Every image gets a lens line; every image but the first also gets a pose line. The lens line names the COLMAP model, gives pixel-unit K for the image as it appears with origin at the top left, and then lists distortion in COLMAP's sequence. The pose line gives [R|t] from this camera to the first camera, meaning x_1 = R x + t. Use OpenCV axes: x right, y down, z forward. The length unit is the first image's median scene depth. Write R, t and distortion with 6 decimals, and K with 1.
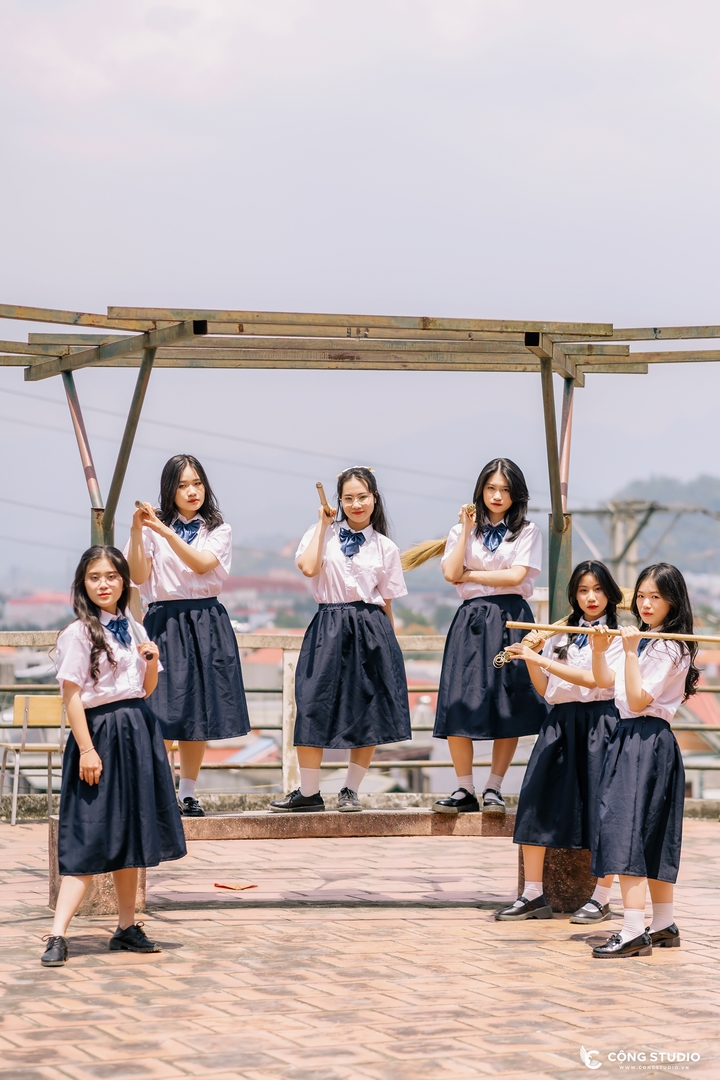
lens RADIAL K [[2849.7, 0, 331.1], [0, 2849.7, 497.7], [0, 0, 1]] dist [0.051042, 0.000000]
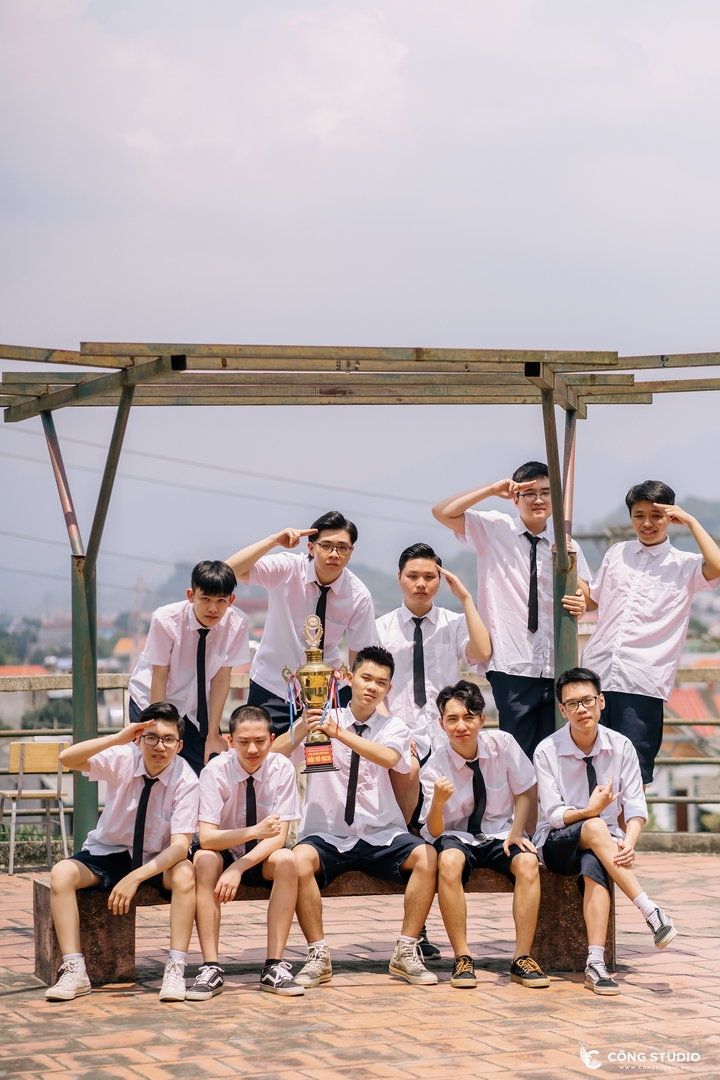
lens RADIAL K [[2639.3, 0, 358.0], [0, 2639.3, 540.4], [0, 0, 1]] dist [0.054731, 0.000000]
pose [[0.999836, -0.017328, 0.005354, 0.007067], [0.017291, 0.999827, 0.006896, -0.006035], [-0.005472, -0.006802, 0.999962, 0.124864]]
